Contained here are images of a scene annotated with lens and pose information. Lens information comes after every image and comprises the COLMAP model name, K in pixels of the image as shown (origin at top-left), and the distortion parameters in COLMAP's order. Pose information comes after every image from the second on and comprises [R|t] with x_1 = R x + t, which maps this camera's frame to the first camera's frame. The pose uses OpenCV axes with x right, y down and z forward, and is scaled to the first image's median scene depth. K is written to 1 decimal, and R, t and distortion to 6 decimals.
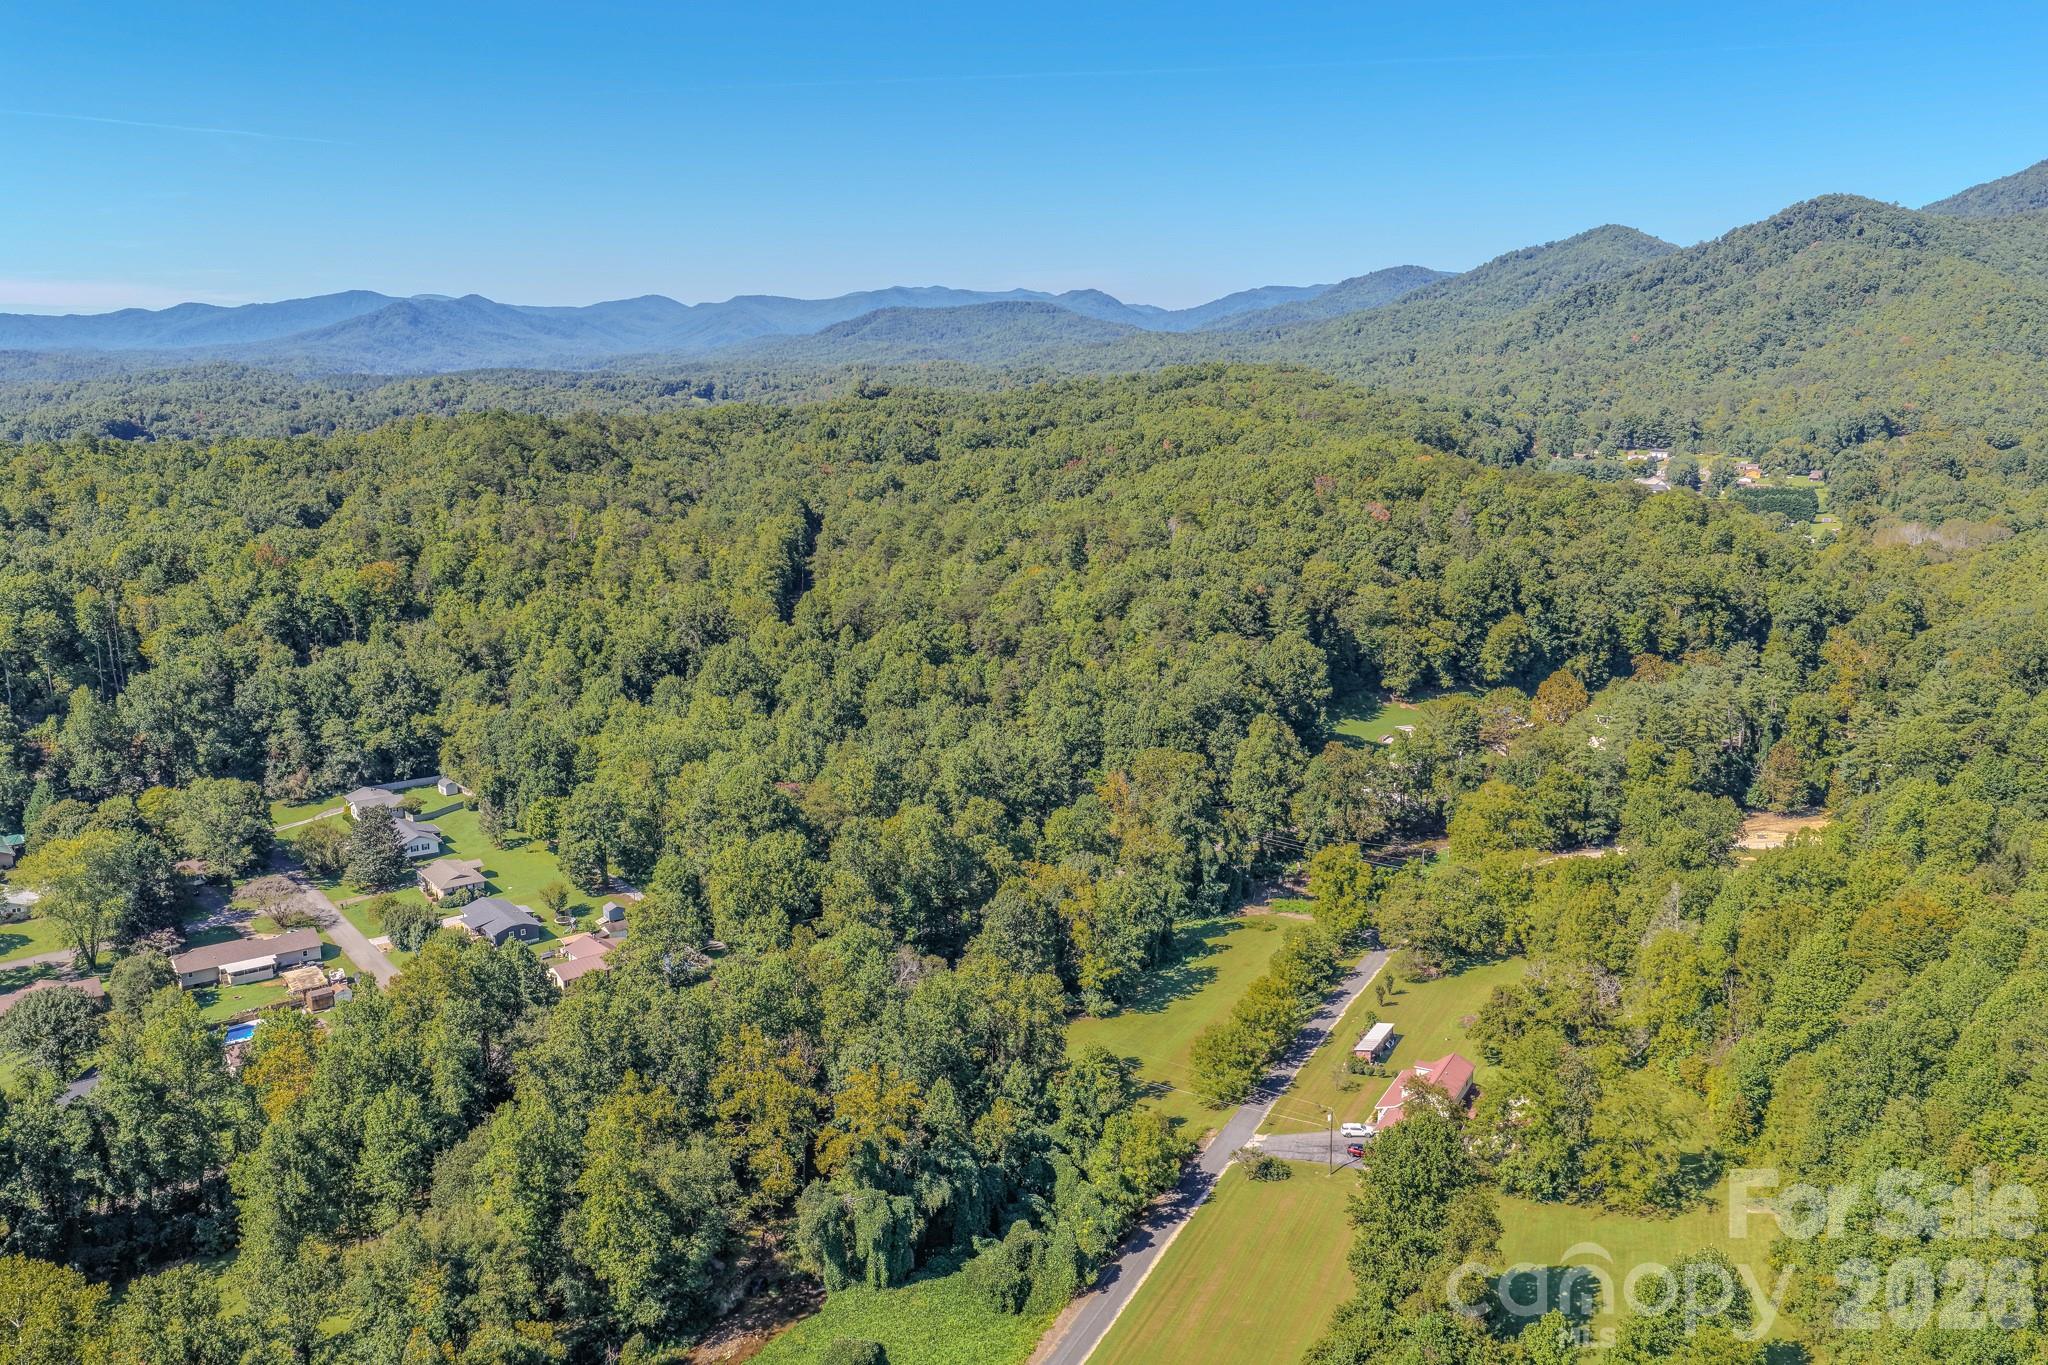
lens RADIAL K [[1685.8, 0, 1025.4], [0, 1685.8, 675.9], [0, 0, 1]] dist [-0.015459, 0.036870]
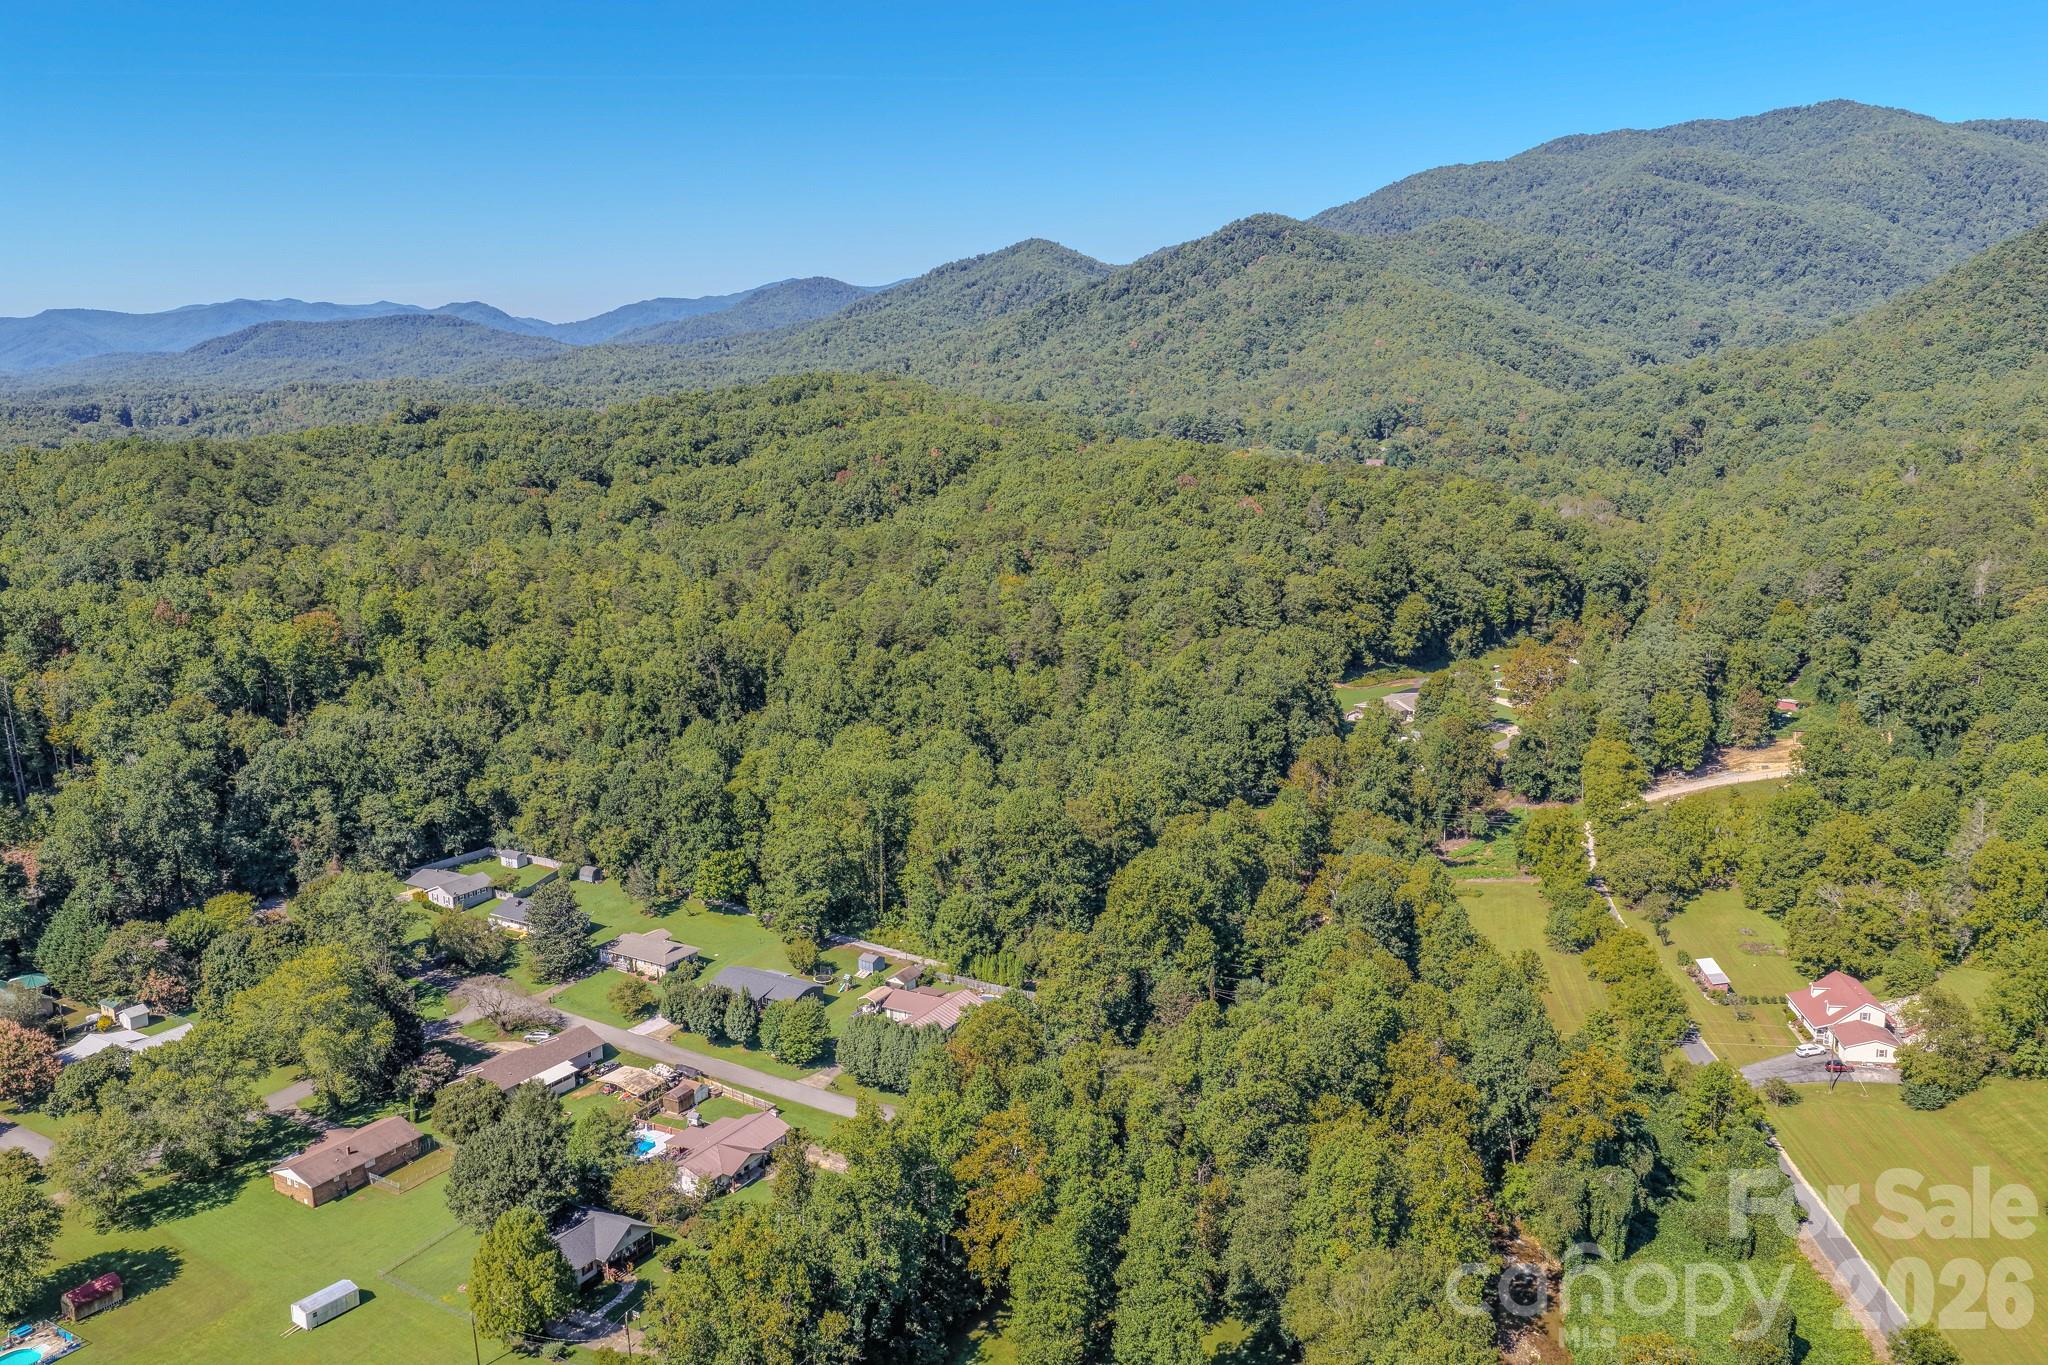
lens RADIAL K [[1685.8, 0, 1023.9], [0, 1685.8, 681.8], [0, 0, 1]] dist [-0.015459, 0.036870]
pose [[0.937516, -0.078721, 0.338920, -0.135135], [0.079847, 0.996750, 0.010646, -0.005030], [-0.338657, 0.017081, 0.940755, 0.027660]]
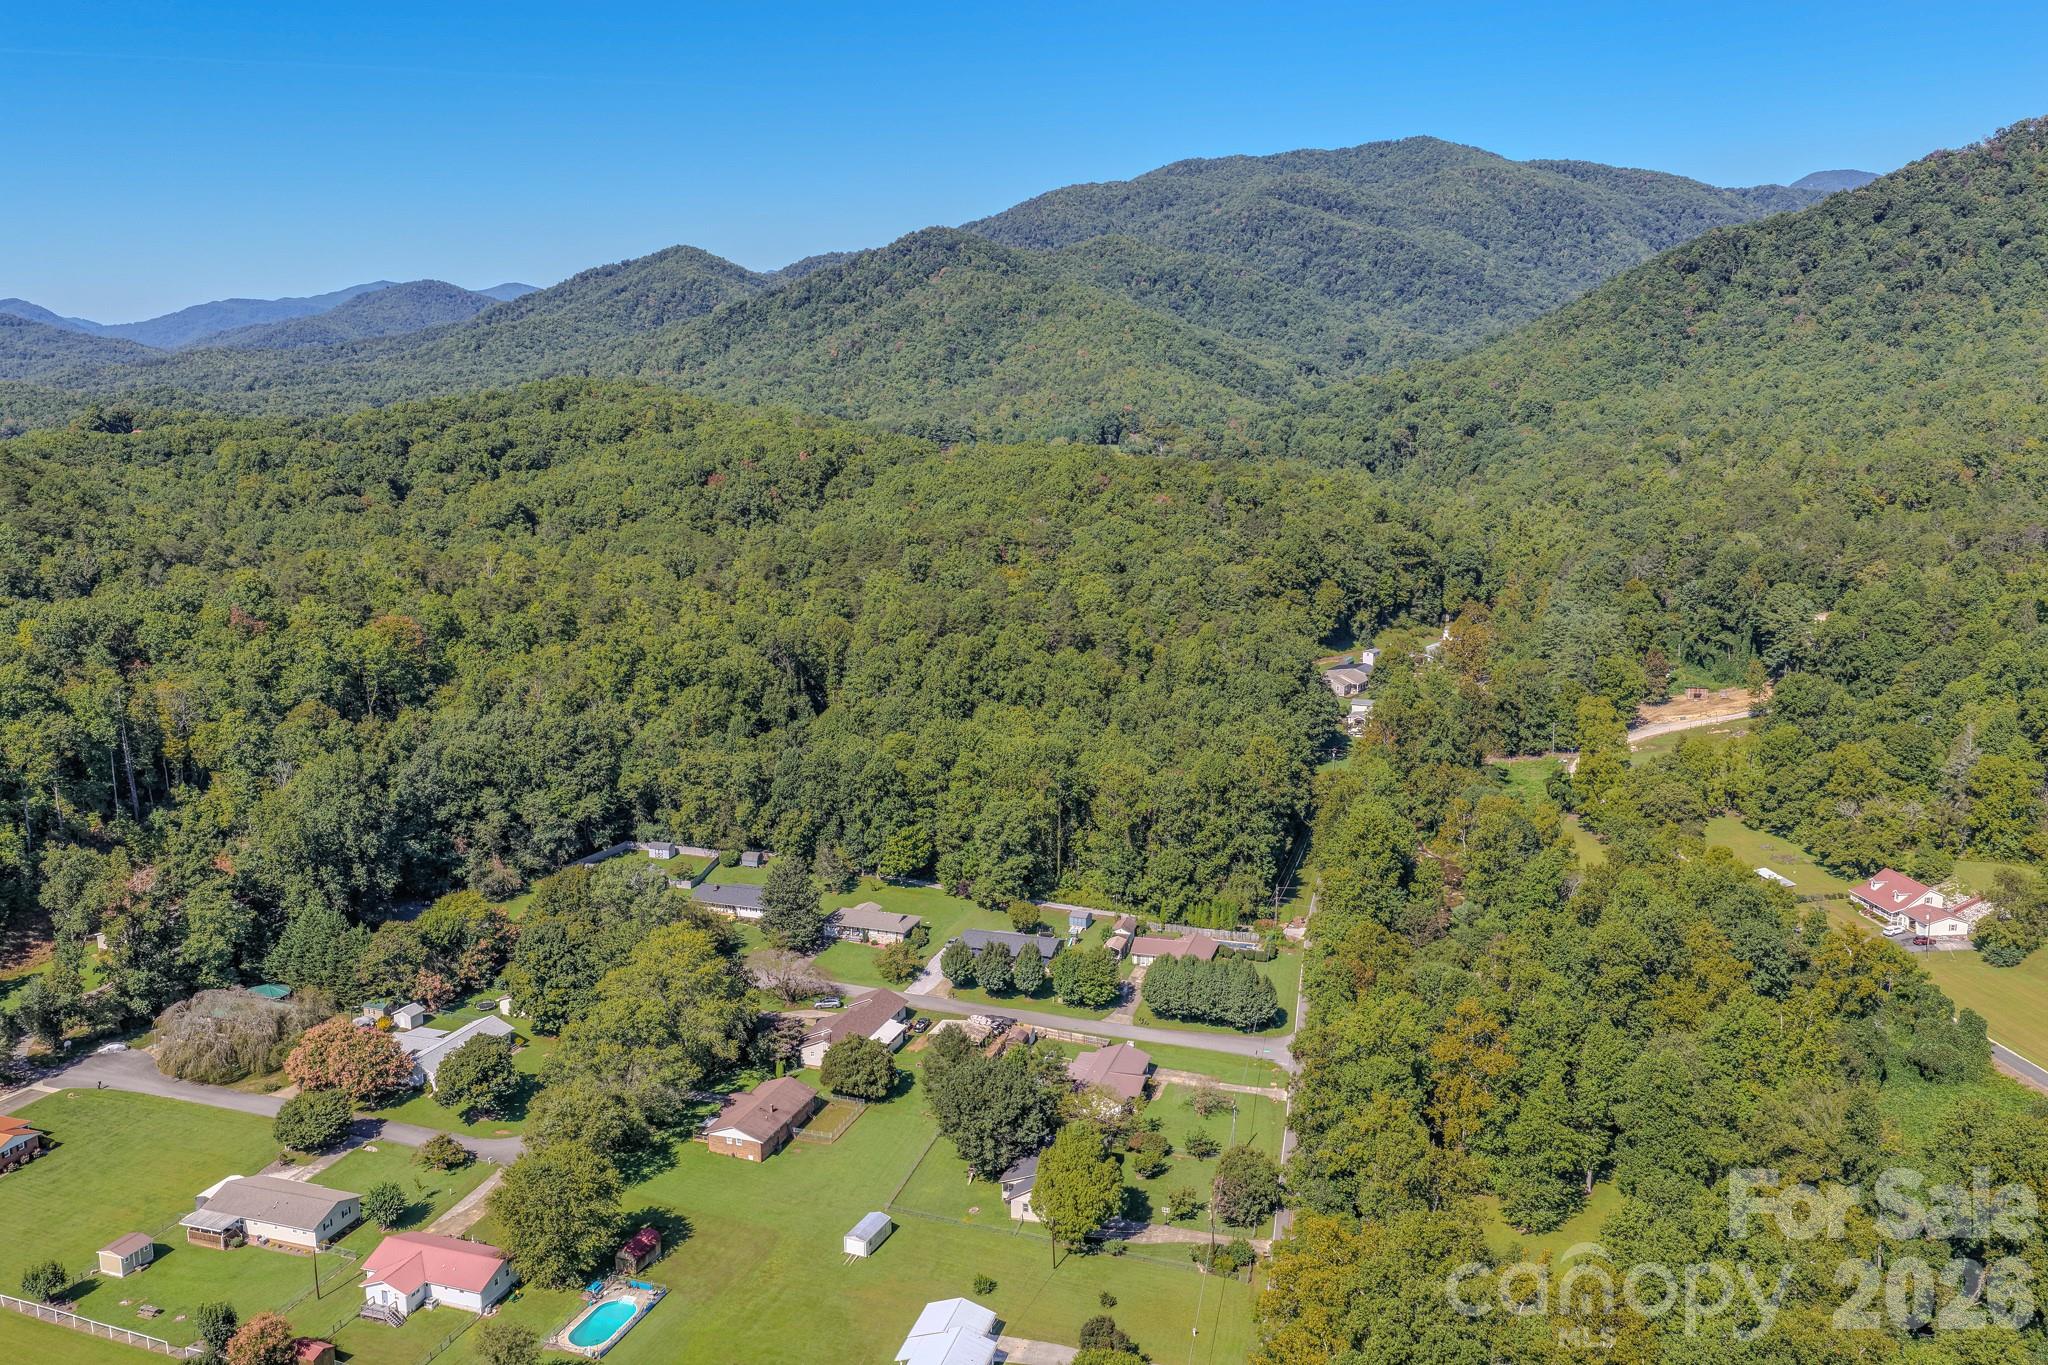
lens RADIAL K [[1685.8, 0, 1021.8], [0, 1685.8, 675.8], [0, 0, 1]] dist [-0.015459, 0.036870]
pose [[0.835237, -0.105941, 0.539588, -0.231170], [0.110993, 0.993549, 0.023262, -0.009088], [-0.538572, 0.040461, 0.841608, 0.048178]]
